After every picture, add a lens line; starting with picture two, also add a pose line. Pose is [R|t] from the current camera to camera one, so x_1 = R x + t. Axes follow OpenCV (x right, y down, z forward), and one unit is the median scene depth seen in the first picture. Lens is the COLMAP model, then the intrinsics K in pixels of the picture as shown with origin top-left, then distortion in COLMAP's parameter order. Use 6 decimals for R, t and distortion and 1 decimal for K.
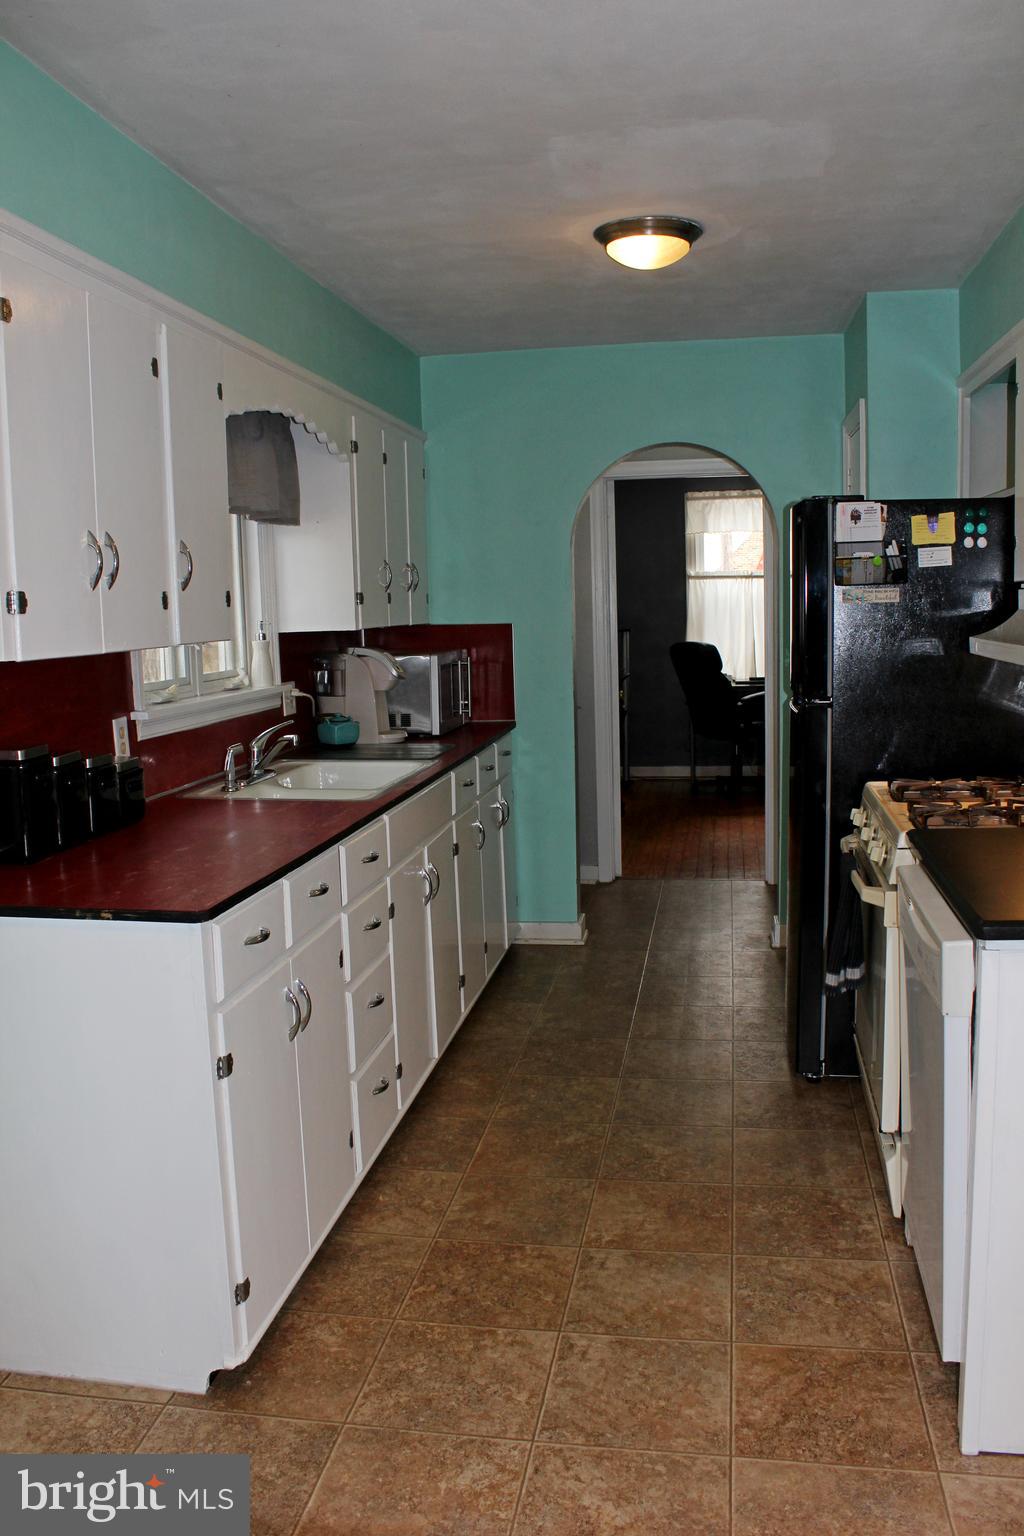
lens RADIAL K [[1272.4, 0, 518.0], [0, 1272.4, 773.3], [0, 0, 1]] dist [-0.158239, 0.091866]
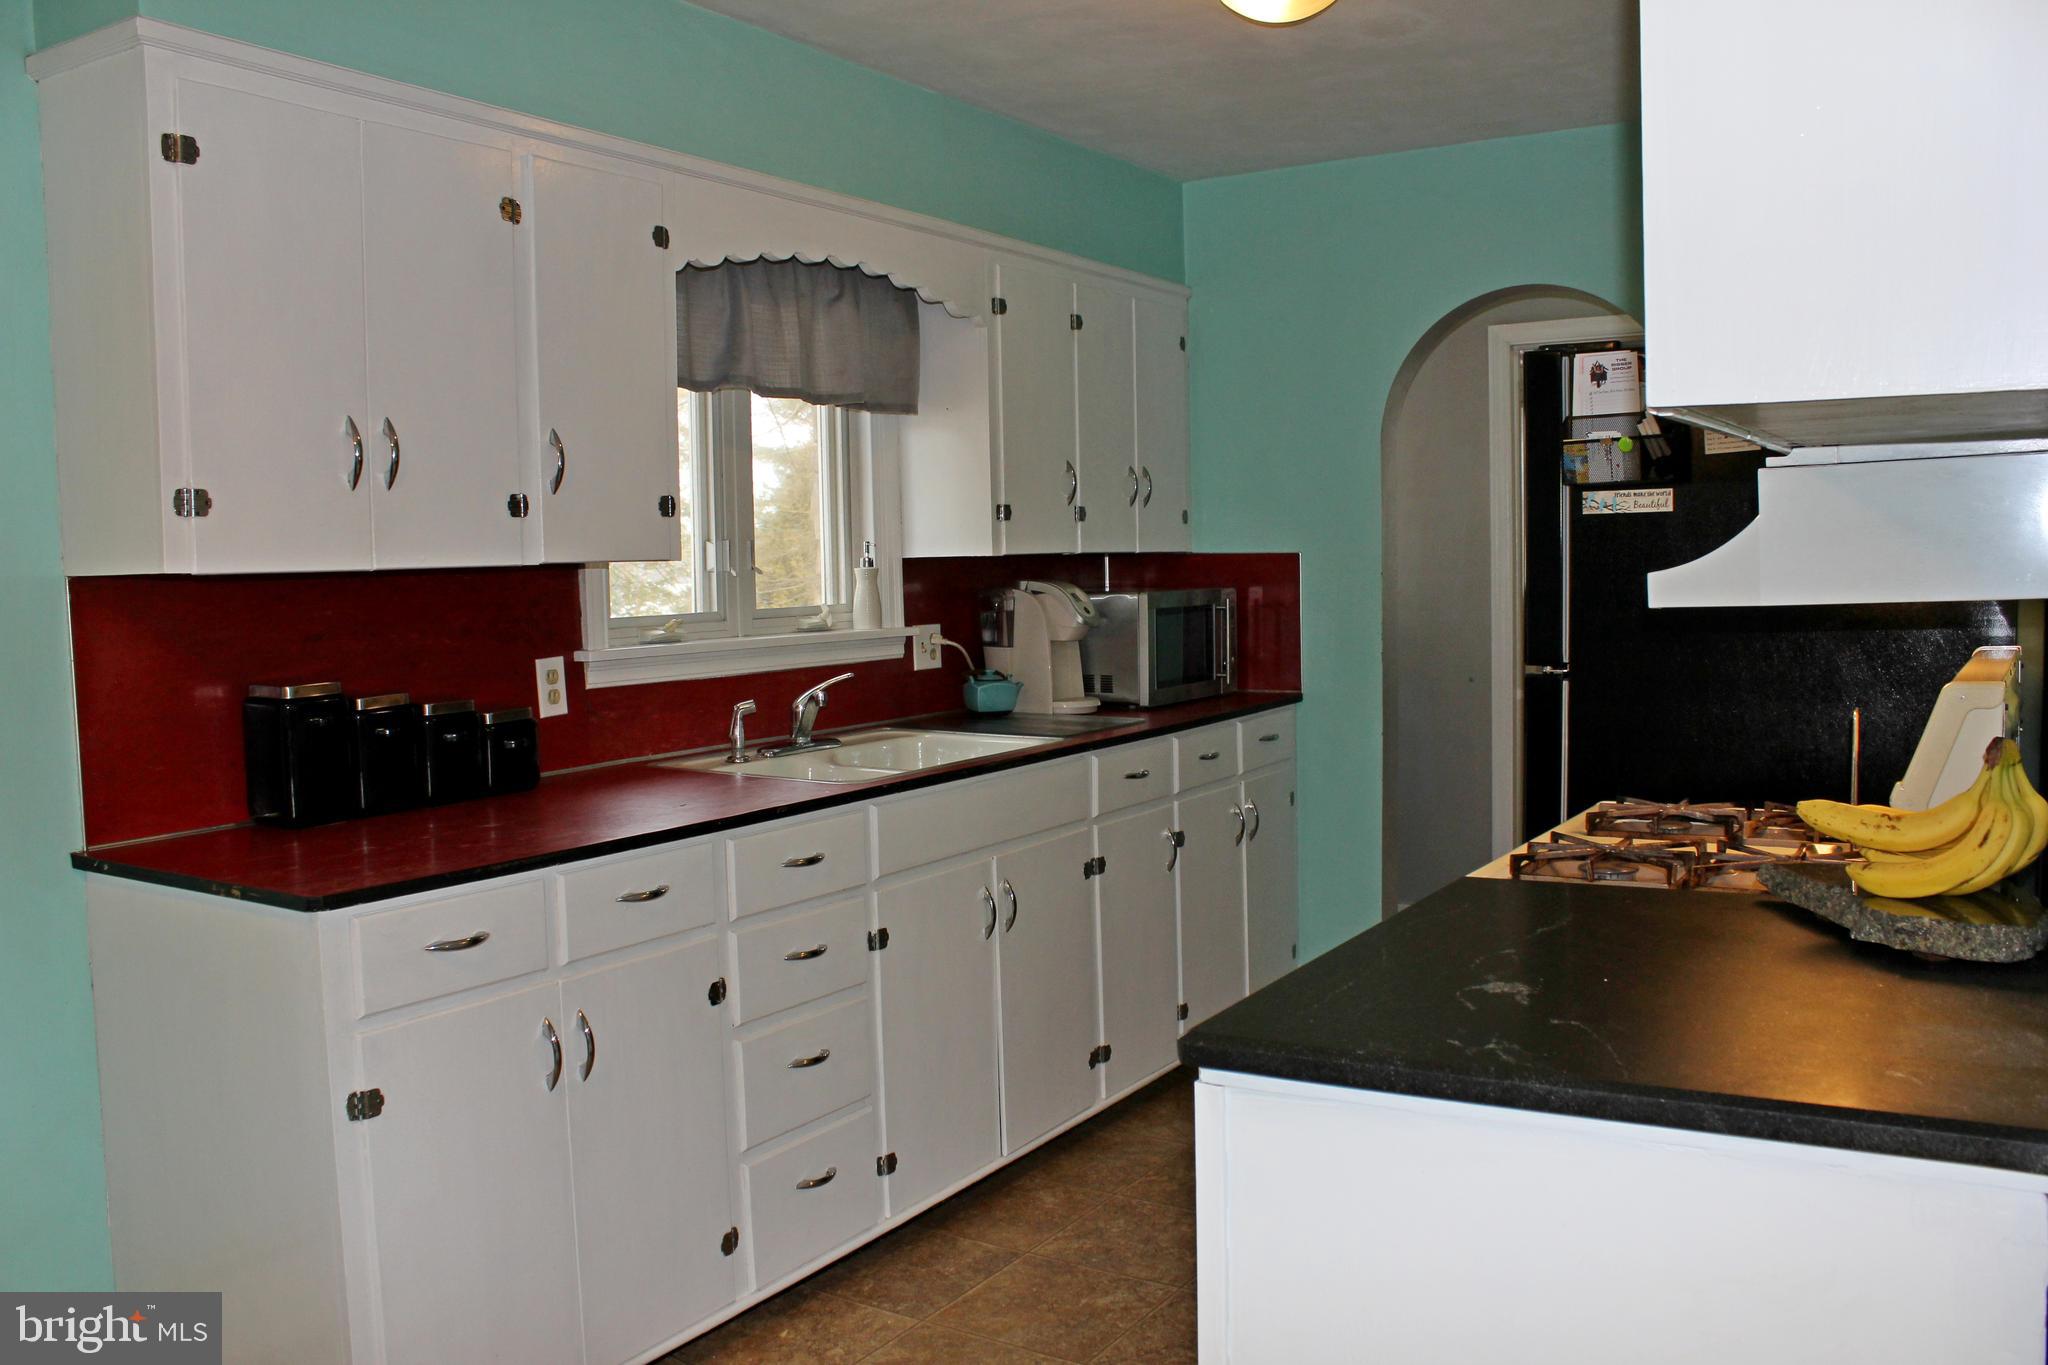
lens RADIAL K [[1696.6, 0, 1027.0], [0, 1696.6, 678.5], [0, 0, 1]] dist [-0.158239, 0.091866]
pose [[0.923826, 0.034566, -0.381249, 0.327419], [-0.053967, 0.997729, -0.040312, -0.004967], [0.378989, 0.057816, 0.923593, 0.133912]]
